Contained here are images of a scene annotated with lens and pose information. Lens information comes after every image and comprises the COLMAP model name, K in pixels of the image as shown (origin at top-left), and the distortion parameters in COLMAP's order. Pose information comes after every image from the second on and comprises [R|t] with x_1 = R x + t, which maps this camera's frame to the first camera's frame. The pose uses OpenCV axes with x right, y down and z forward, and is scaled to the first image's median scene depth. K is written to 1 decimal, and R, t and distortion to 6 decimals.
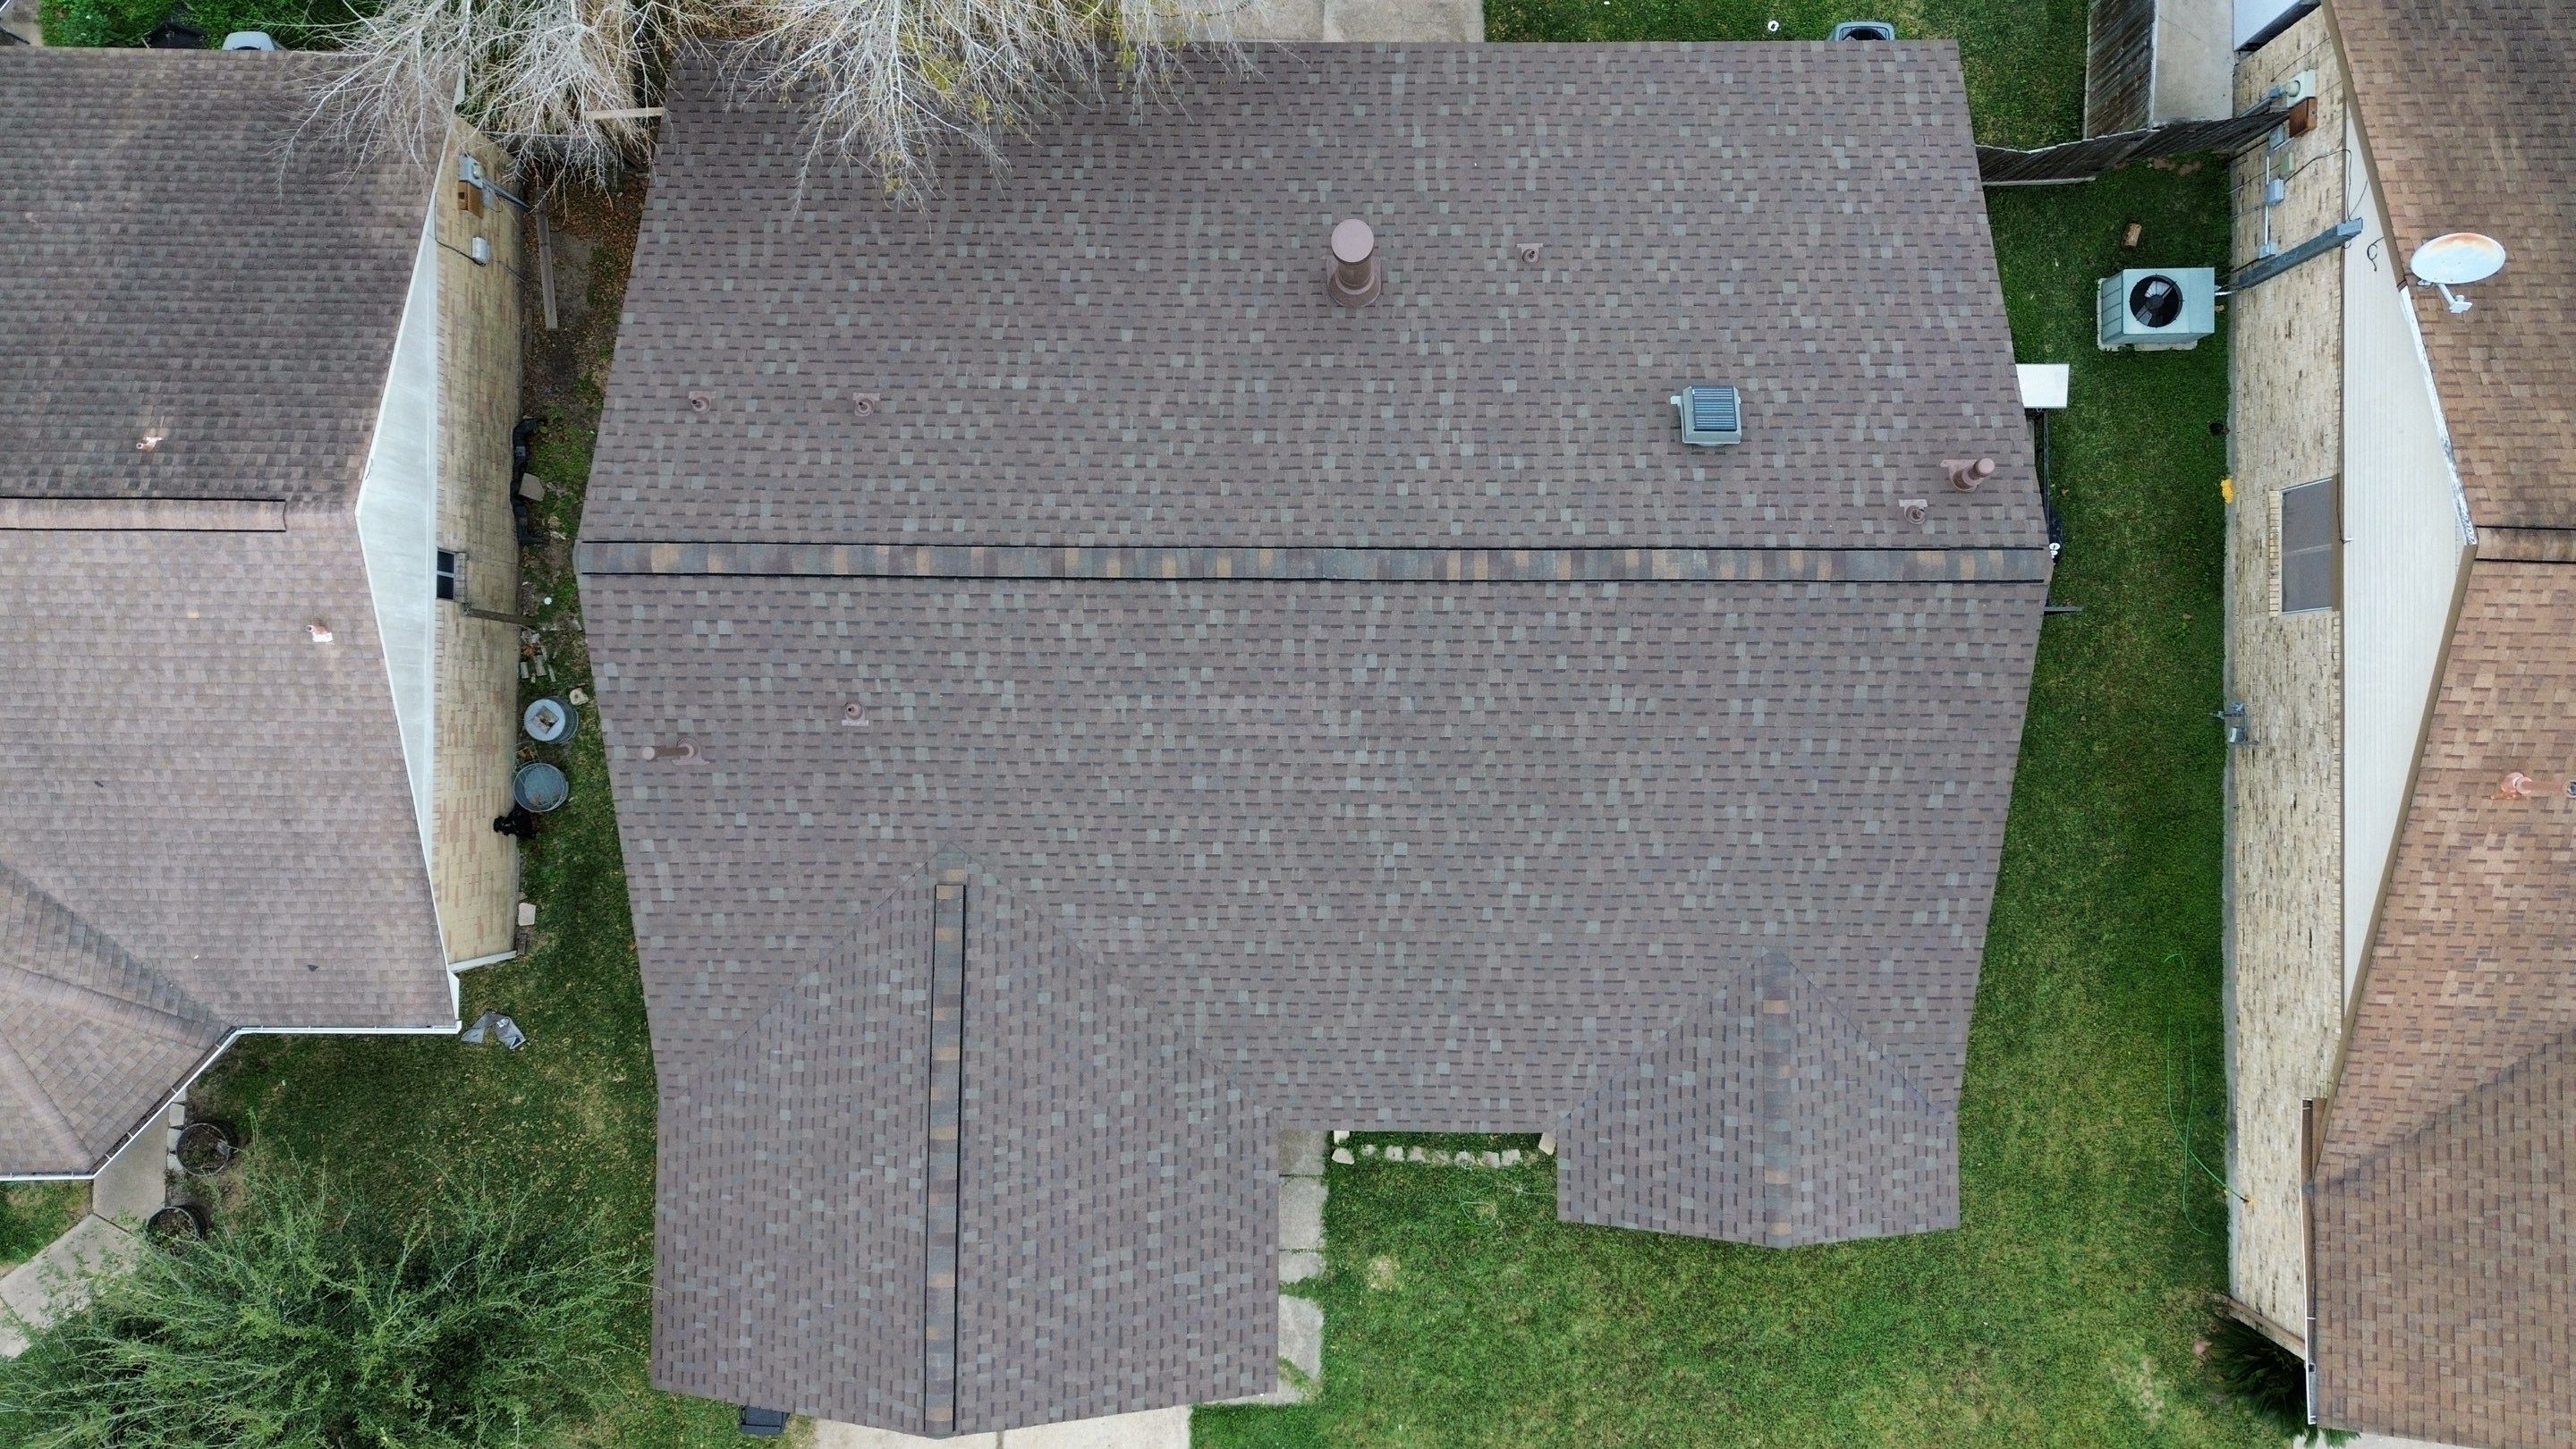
lens RADIAL K [[1817.6, 0, 1292.4], [0, 1817.6, 718.5], [0, 0, 1]] dist [0.079299, -0.088467]
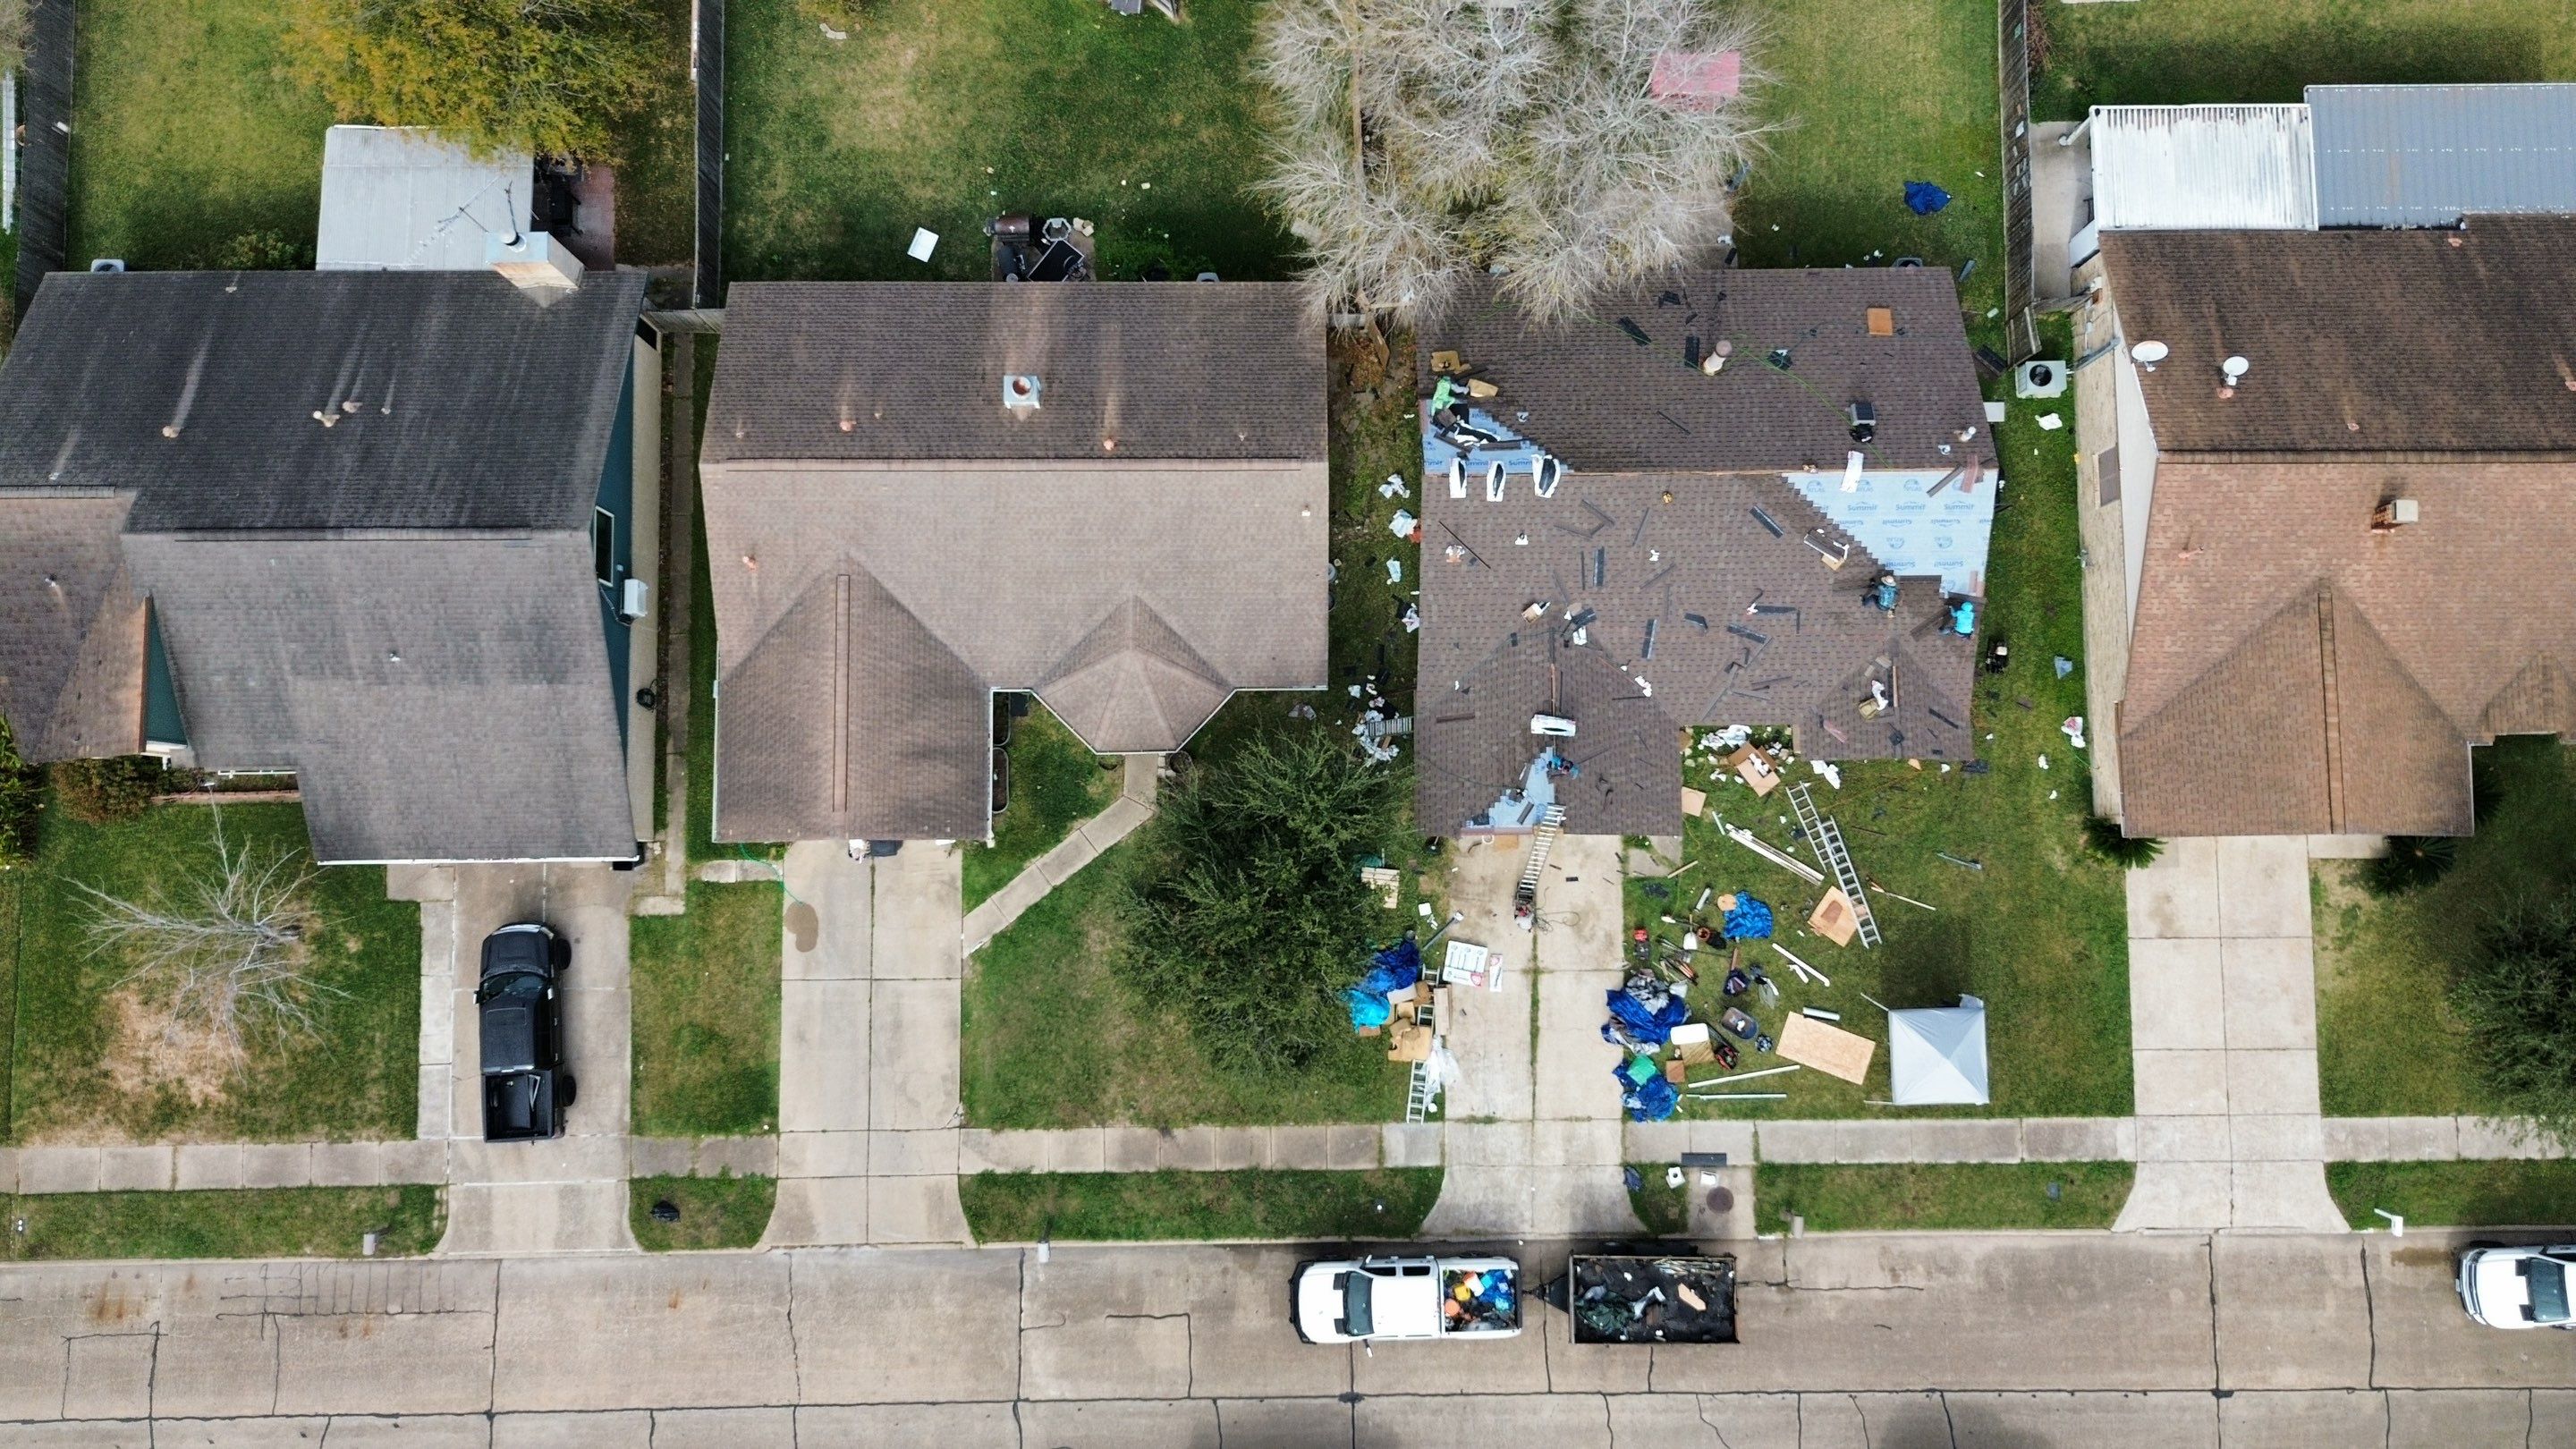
lens RADIAL K [[1807.6, 0, 1288.0], [0, 1807.6, 724.5], [0, 0, 1]] dist [0.086846, -0.155864]
pose [[0.999856, -0.013912, 0.009702, -0.561995], [0.014624, 0.996872, -0.077673, 0.420168], [-0.008591, 0.077804, 0.996932, -1.389562]]
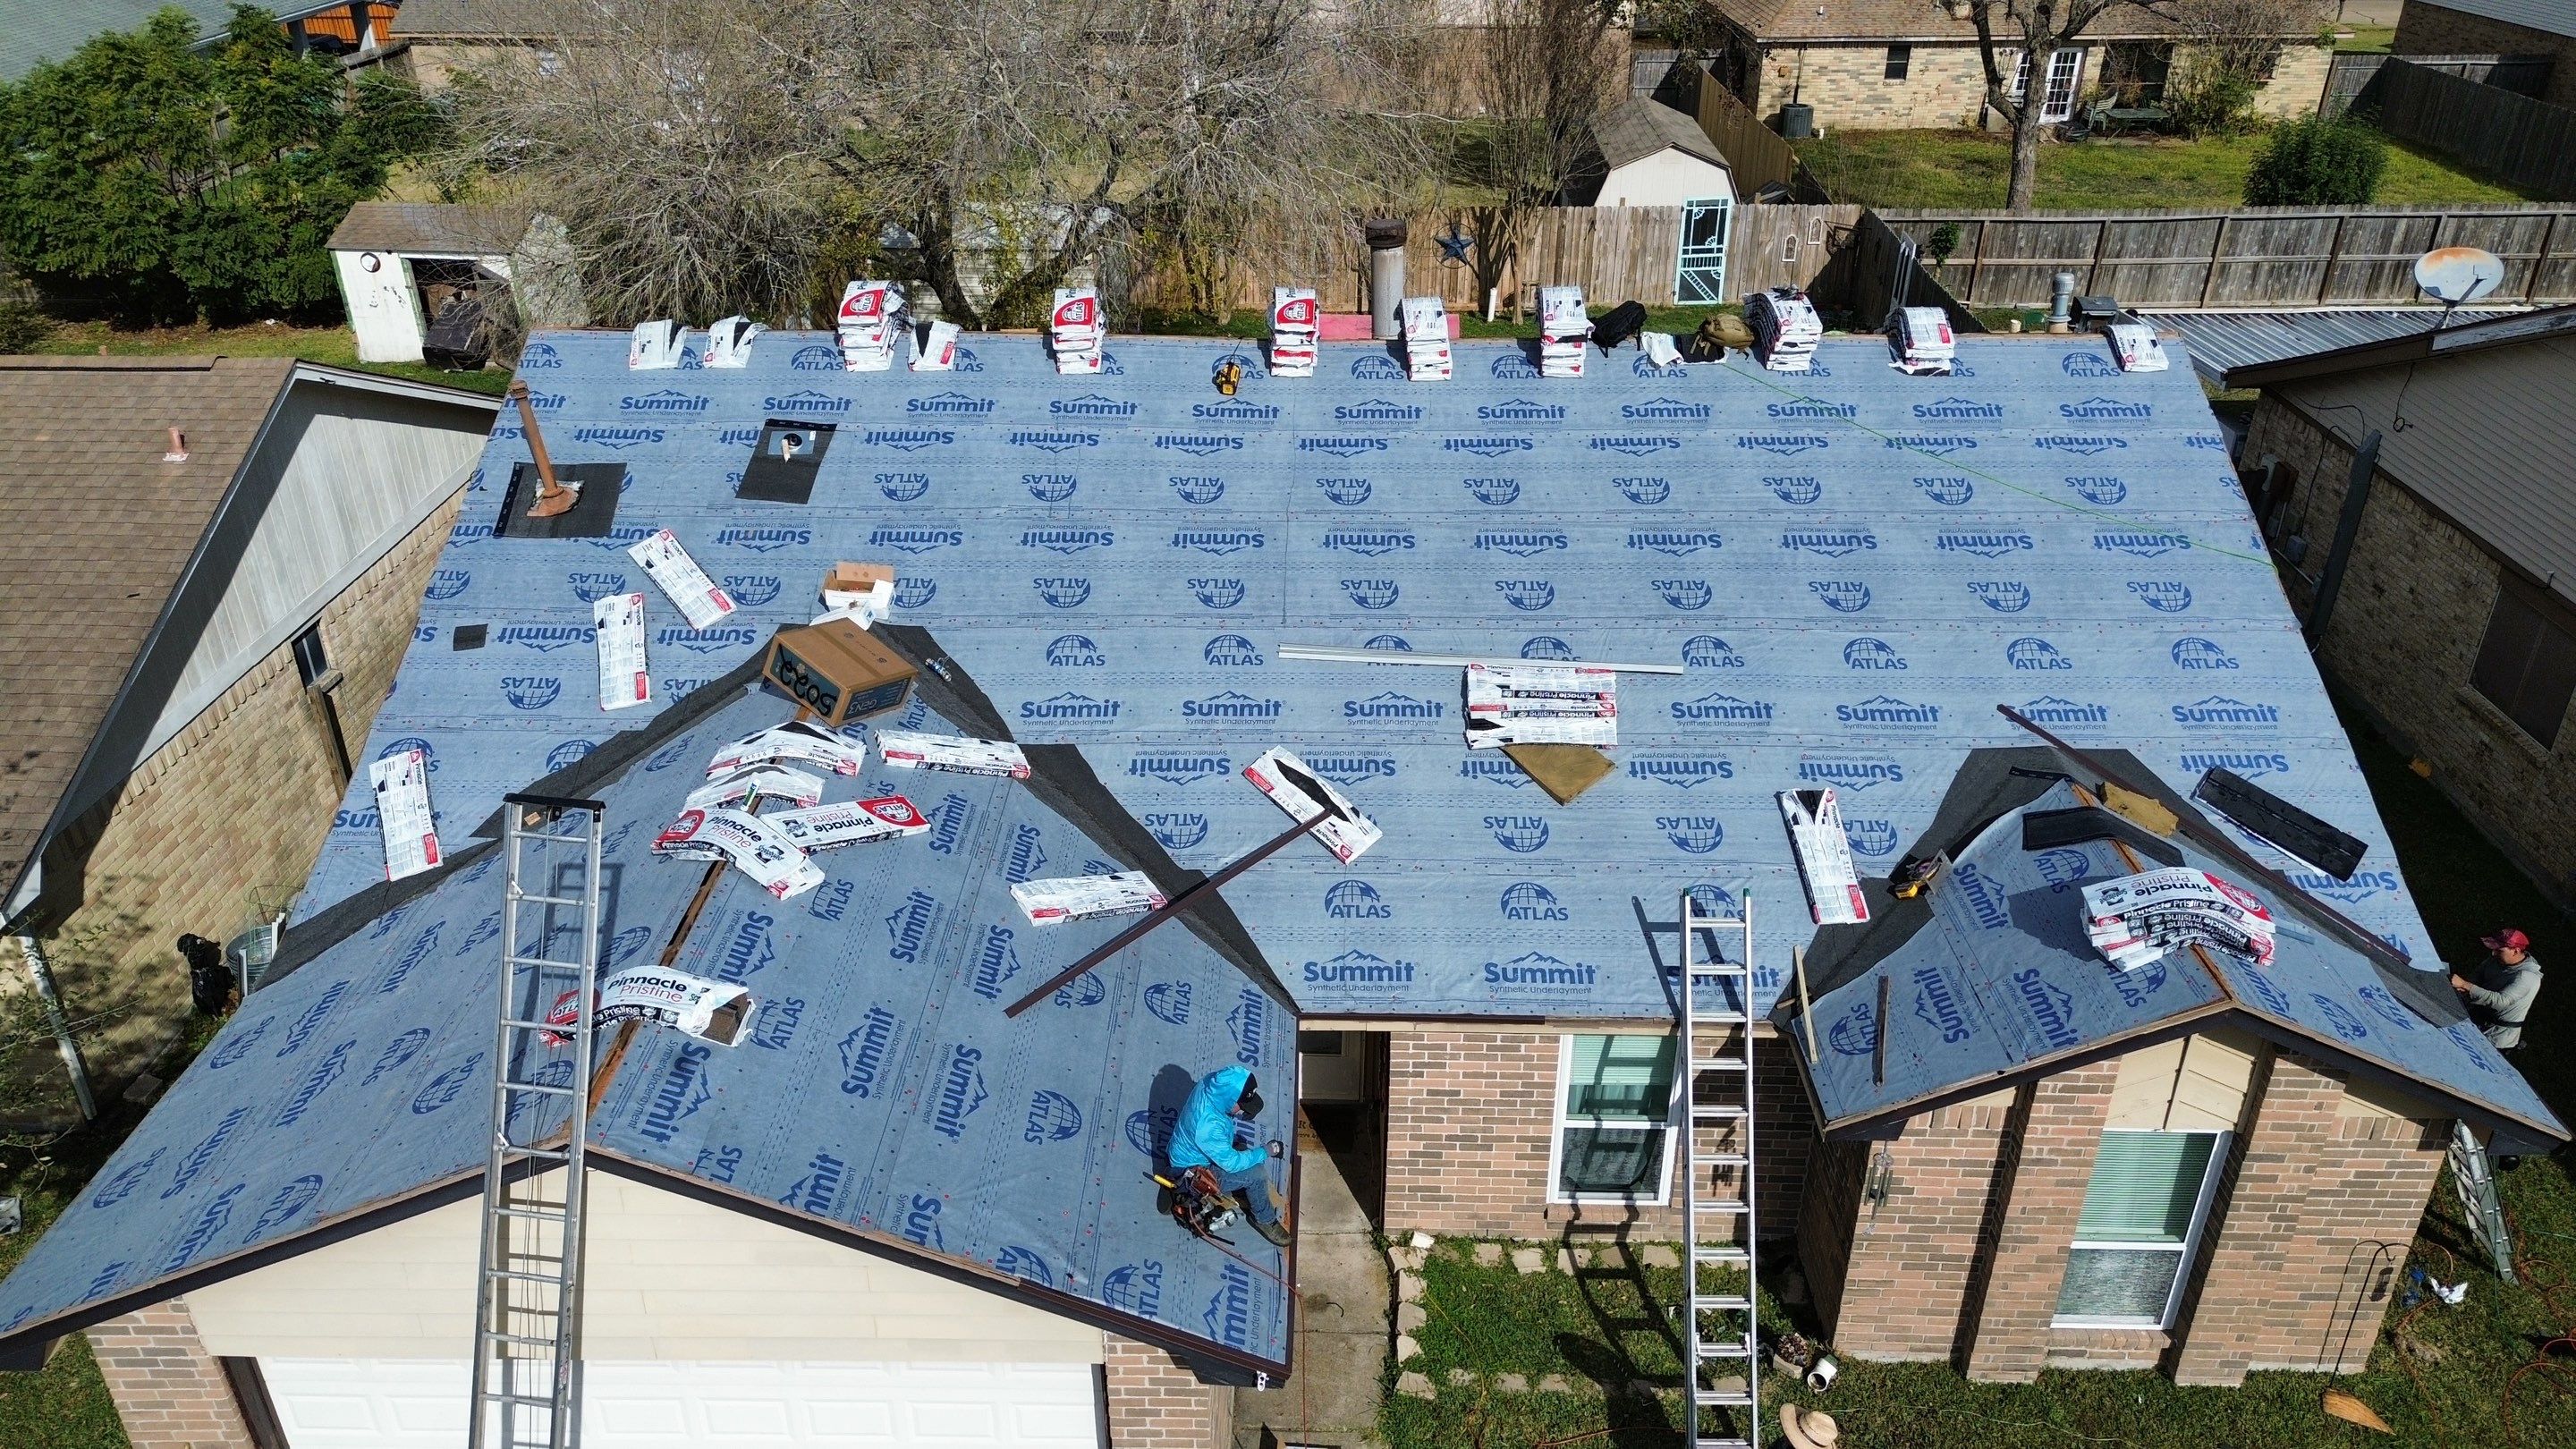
lens RADIAL K [[1828.3, 0, 1293.4], [0, 1828.3, 714.4], [0, 0, 1]] dist [0.066093, -0.061304]
pose [[0.999898, 0.012992, -0.005895, -0.008996], [-0.011454, 0.484776, -0.874563, 0.727828], [-0.008504, 0.874542, 0.484876, 0.667736]]
